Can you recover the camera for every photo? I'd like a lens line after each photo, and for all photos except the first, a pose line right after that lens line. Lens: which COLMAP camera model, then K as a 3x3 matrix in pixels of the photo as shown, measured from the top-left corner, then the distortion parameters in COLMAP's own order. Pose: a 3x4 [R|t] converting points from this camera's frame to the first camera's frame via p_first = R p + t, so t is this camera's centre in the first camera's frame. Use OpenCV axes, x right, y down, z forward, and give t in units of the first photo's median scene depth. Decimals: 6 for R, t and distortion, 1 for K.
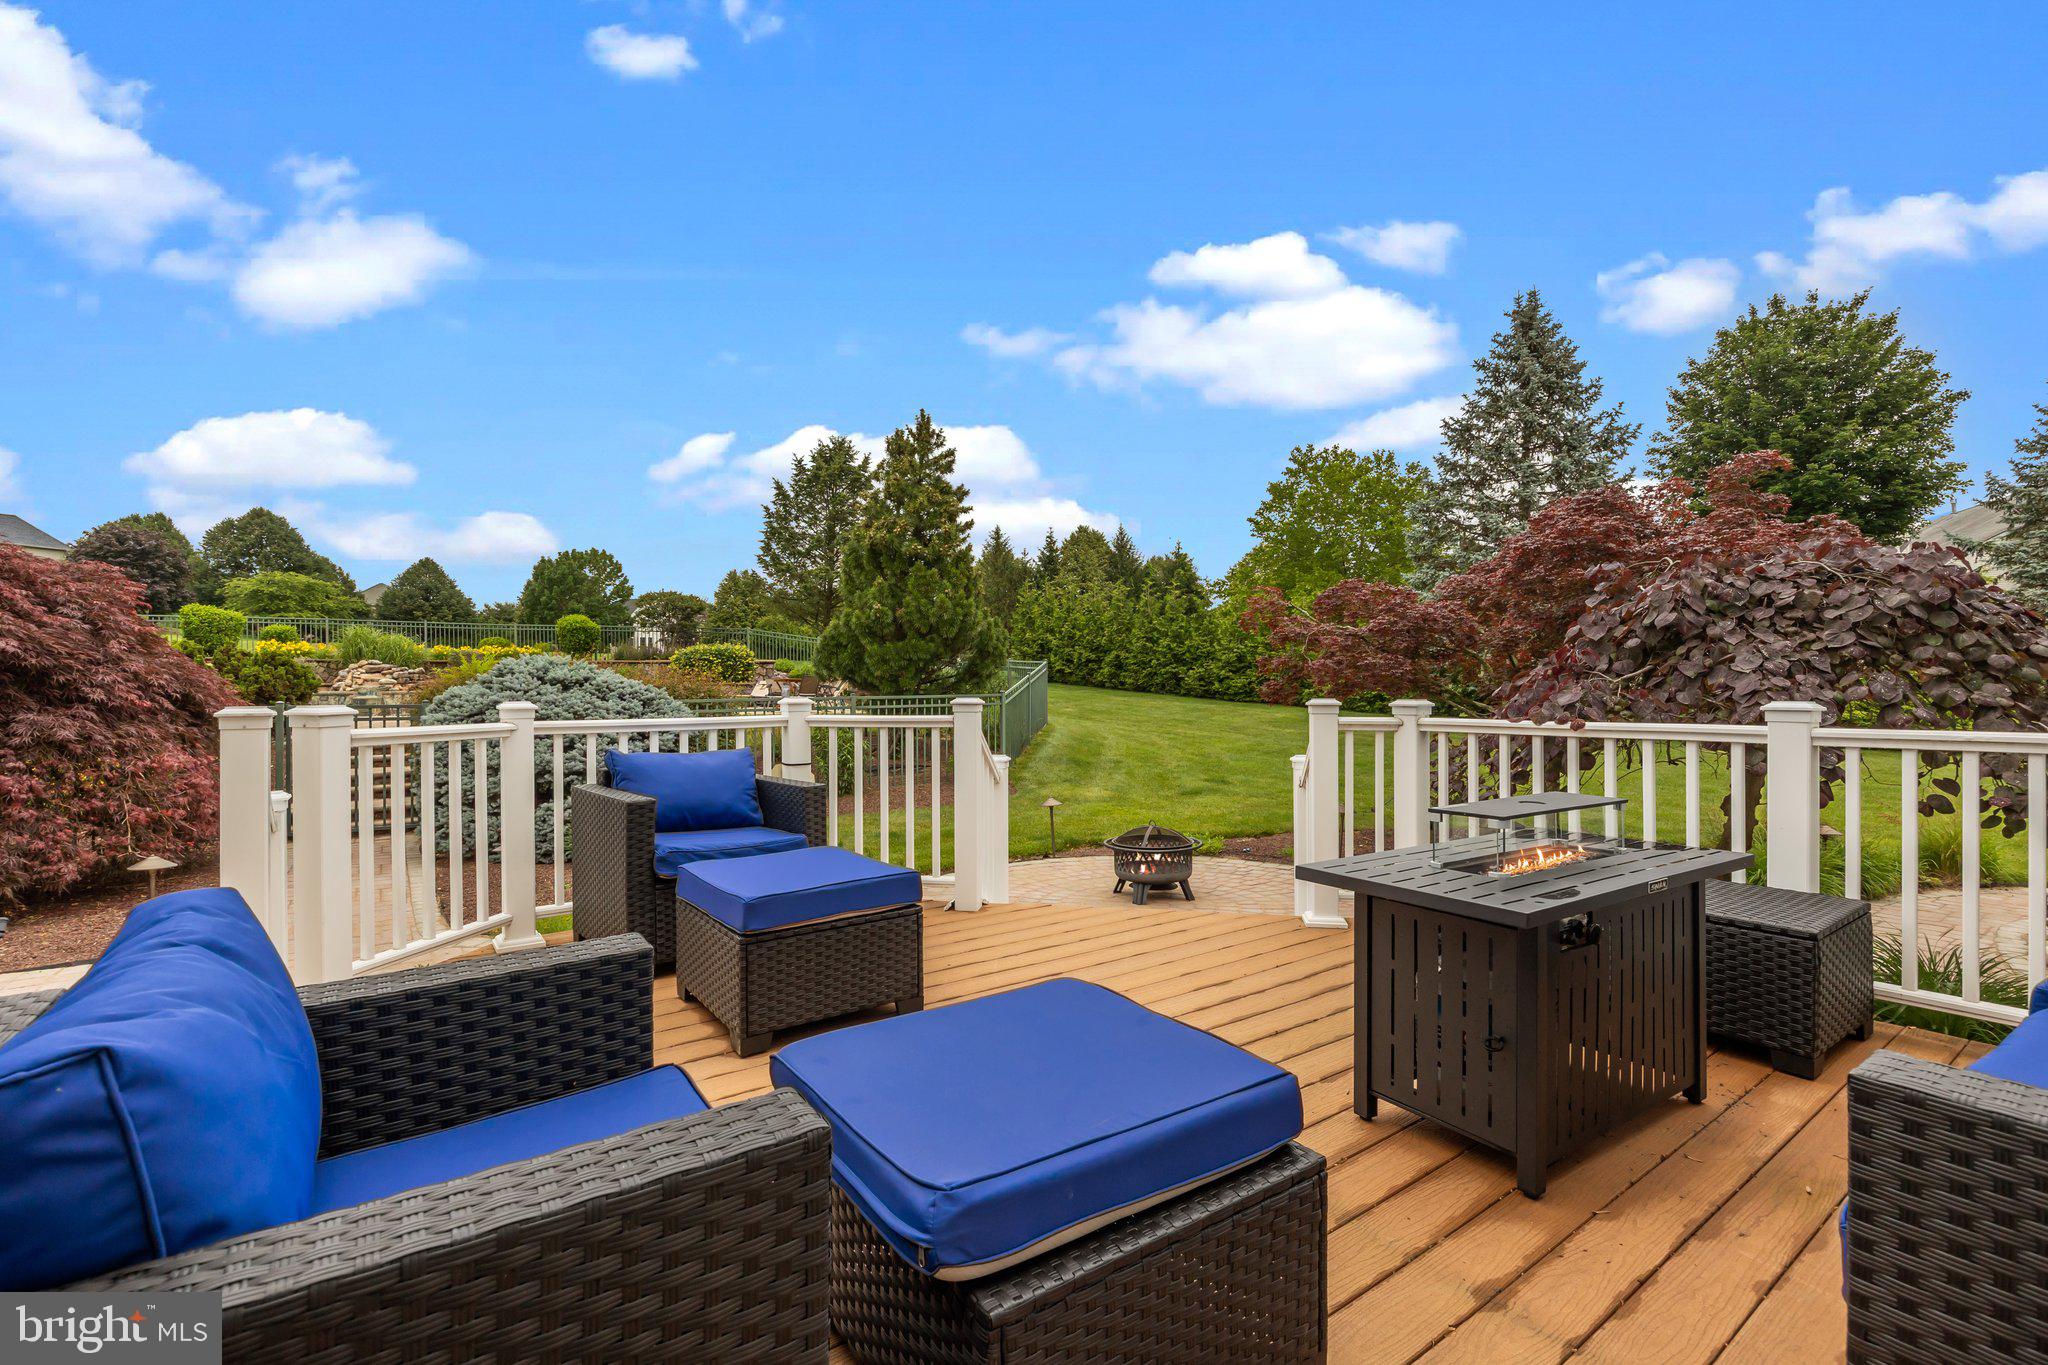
lens RADIAL K [[927.9, 0, 1018.7], [0, 927.9, 683.4], [0, 0, 1]] dist [-0.001723, -0.000347]
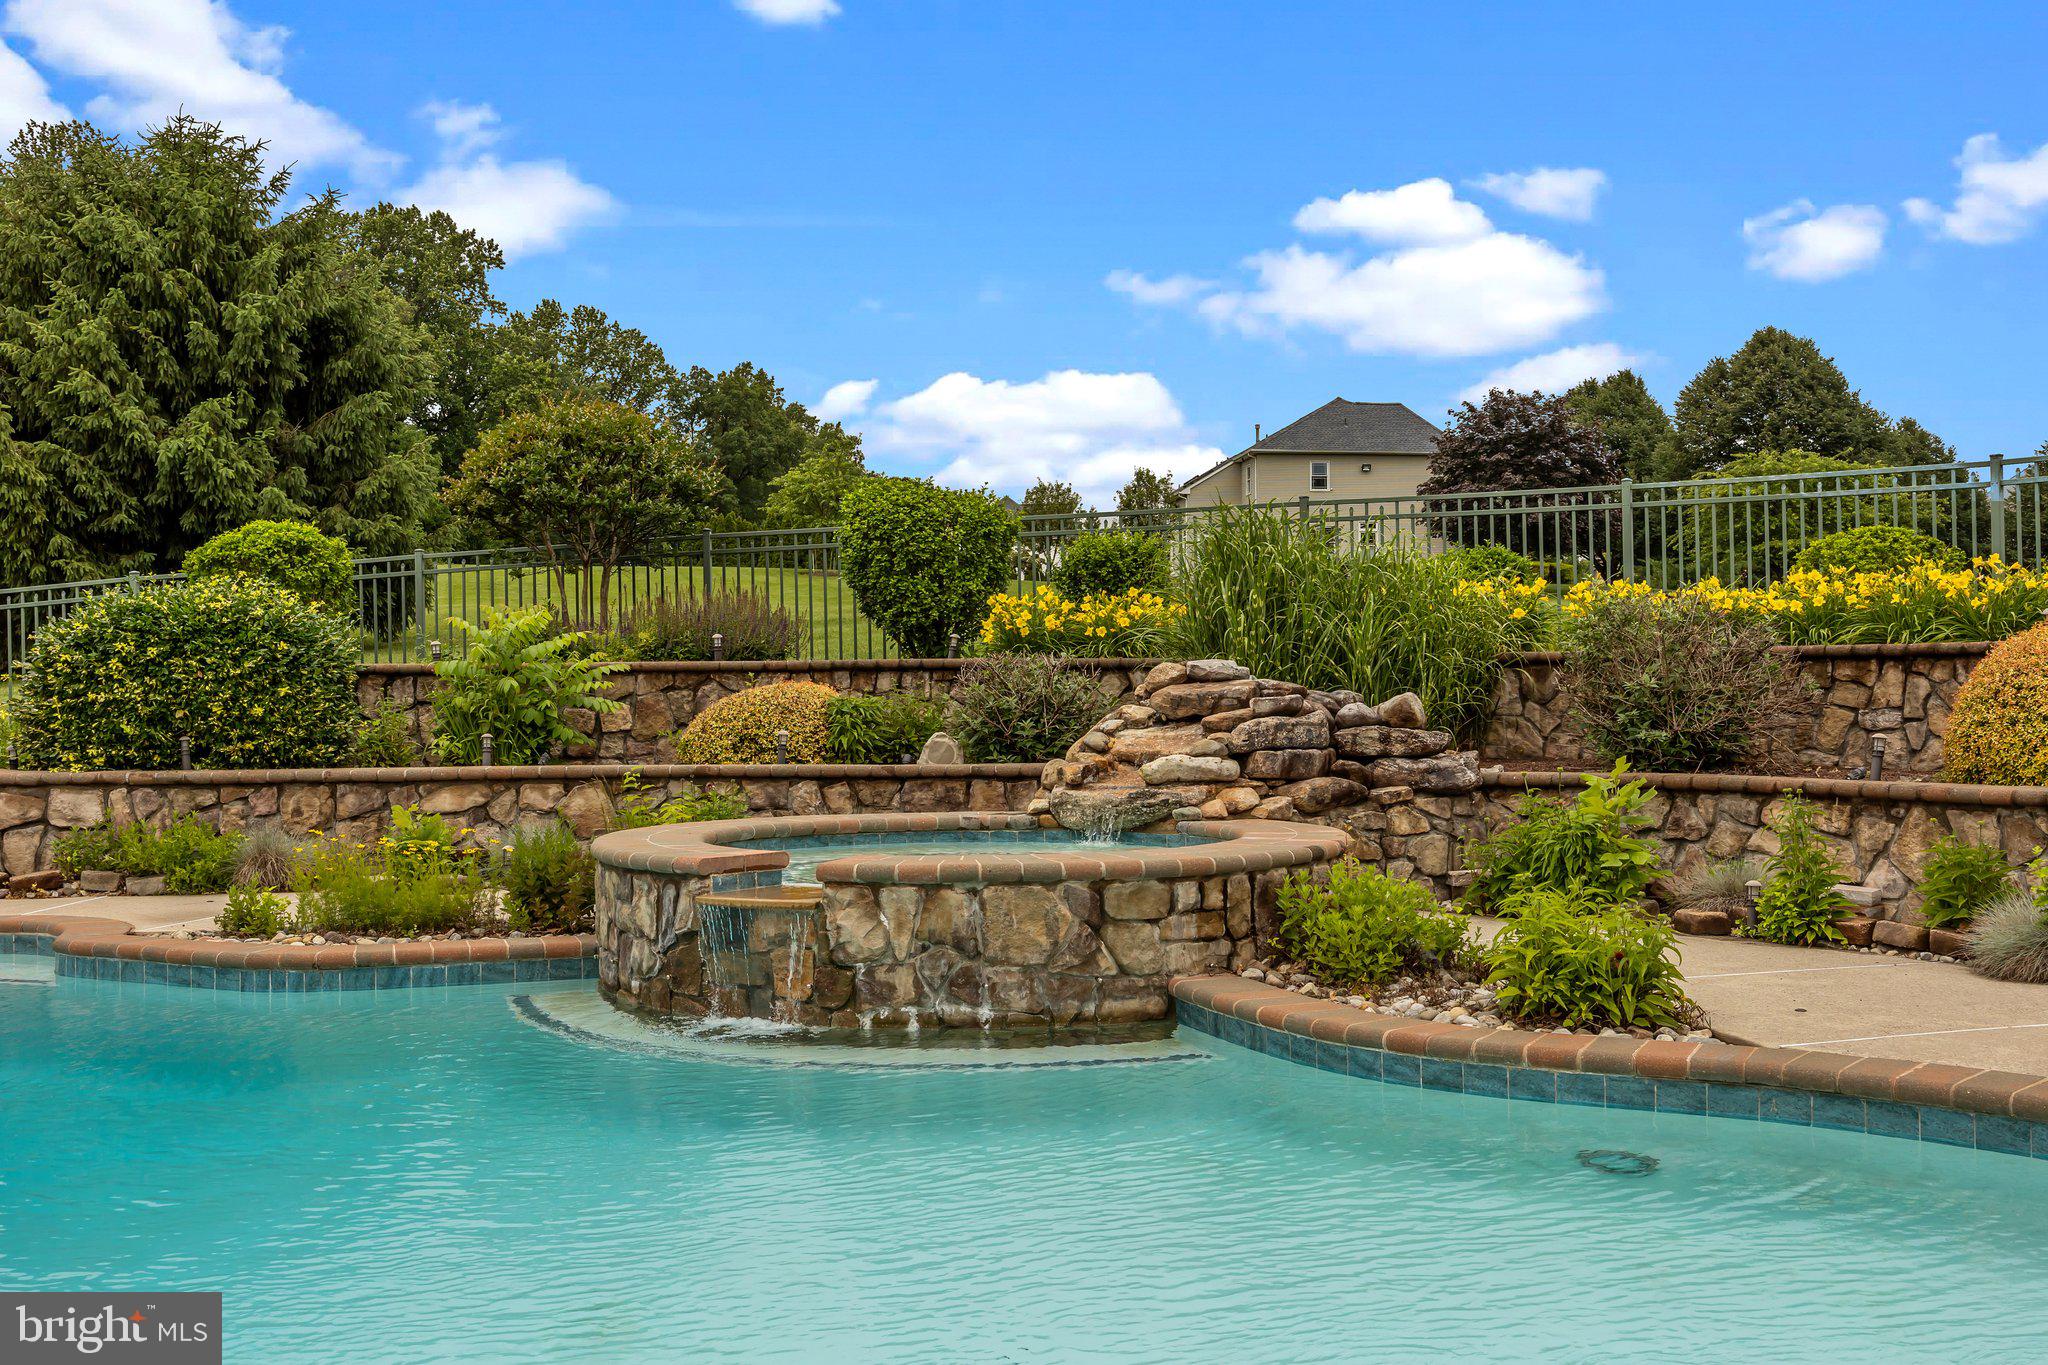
lens RADIAL K [[1955.8, 0, 1024.4], [0, 1955.8, 699.5], [0, 0, 1]] dist [0.002076, 0.000000]
pose [[0.446919, 0.002305, -0.894572, -0.083066], [0.007122, 0.999956, 0.006134, -0.005187], [0.894546, -0.009113, 0.446883, 0.201605]]
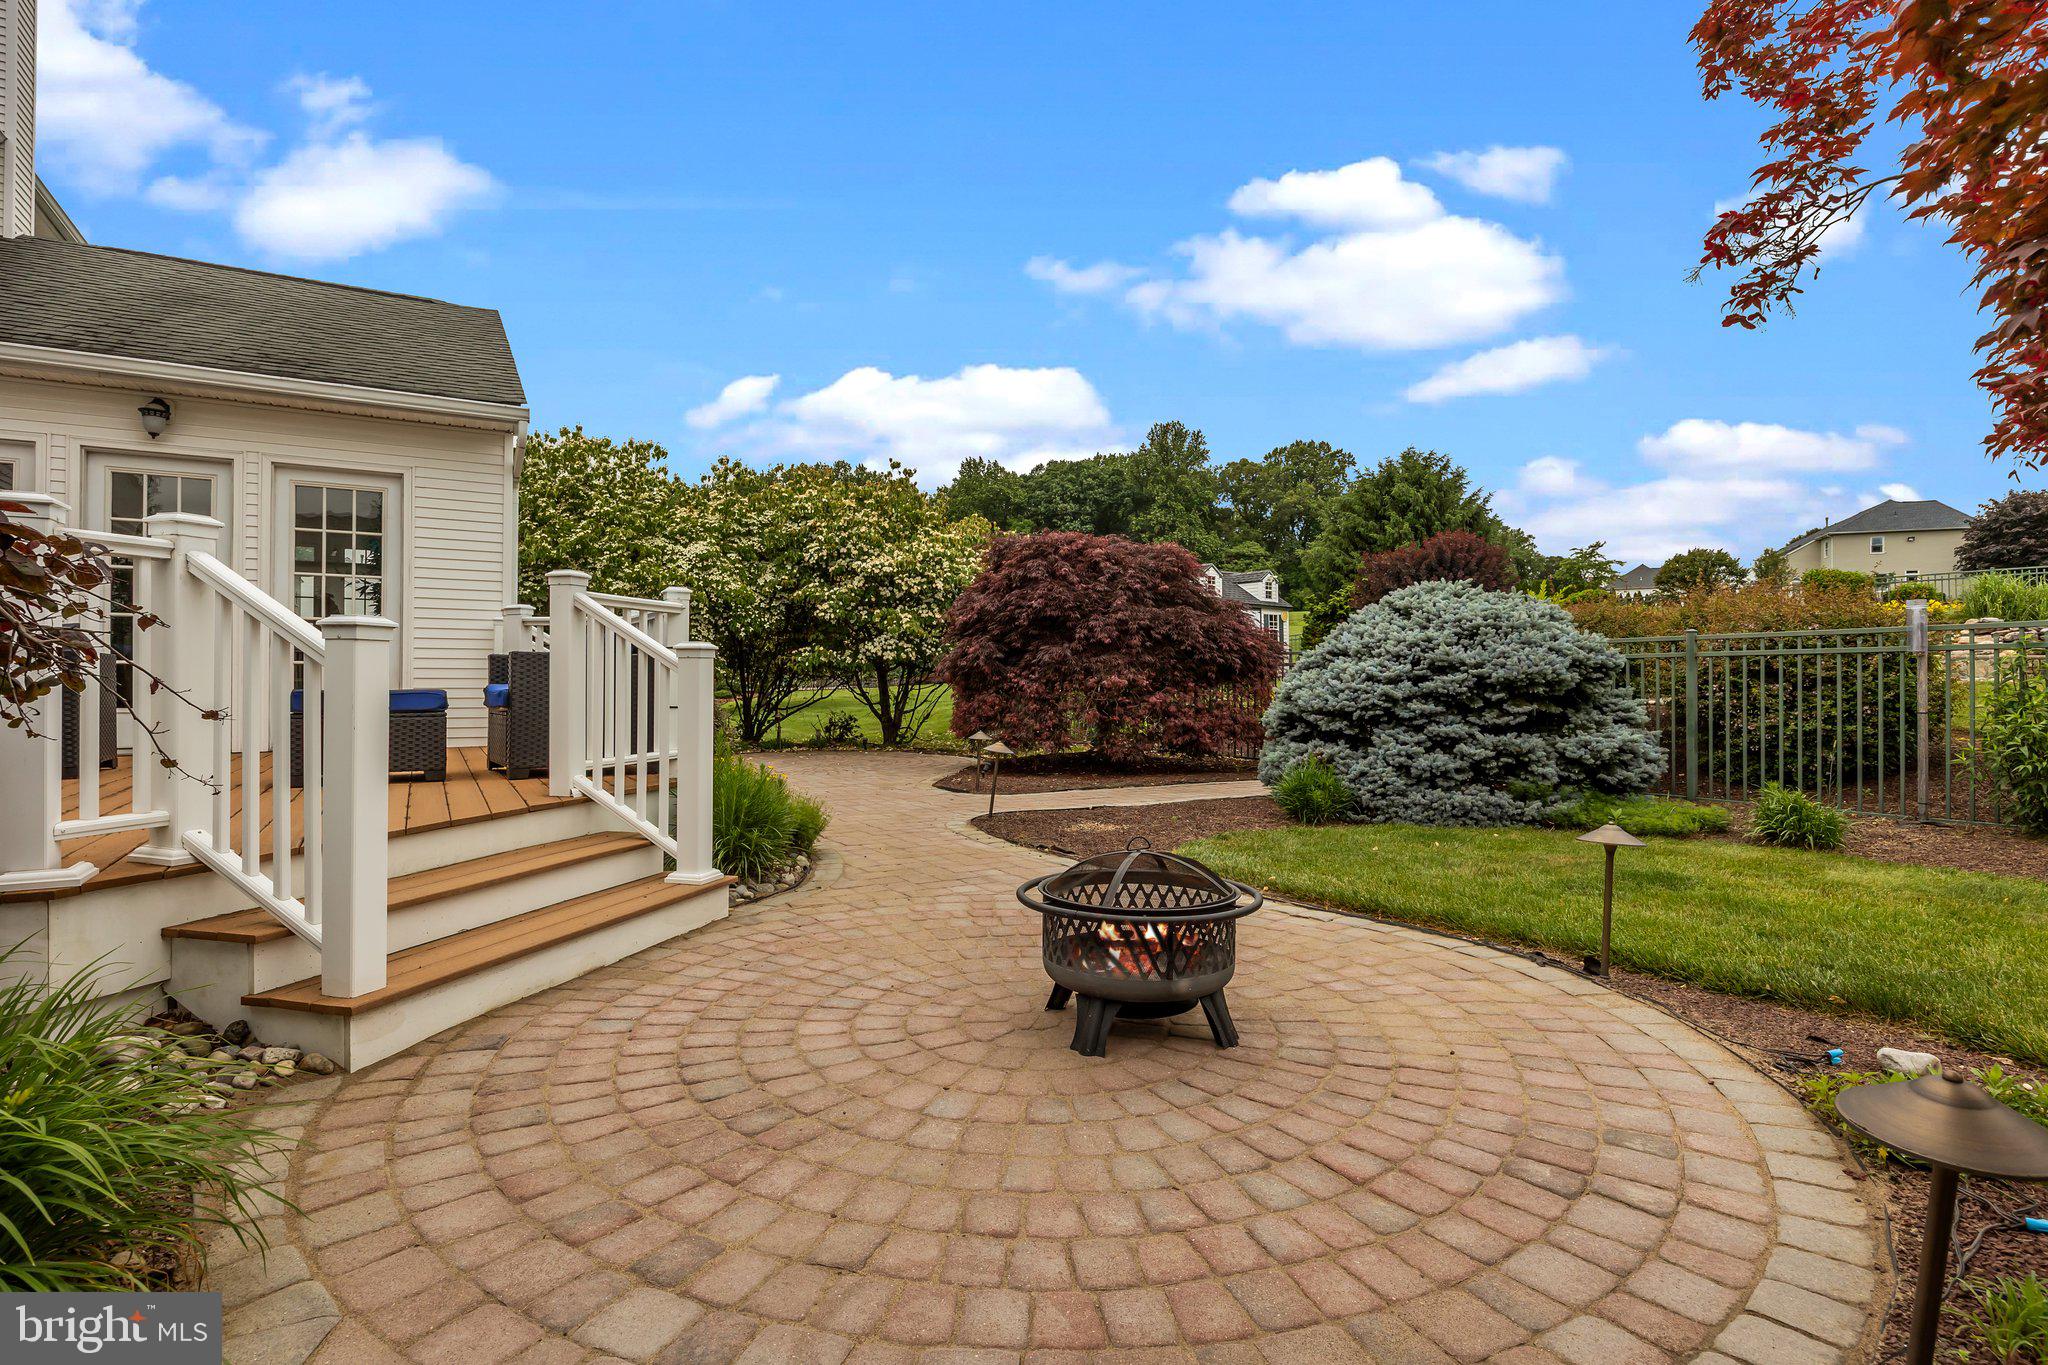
lens RADIAL K [[1008.8, 0, 1025.2], [0, 1008.8, 672.5], [0, 0, 1]] dist [-0.005172, -0.001605]
pose [[-0.060067, -0.003544, -0.998188, 0.043202], [0.001431, 0.999992, -0.003637, 0.005301], [0.998193, -0.001647, -0.060062, 0.069836]]
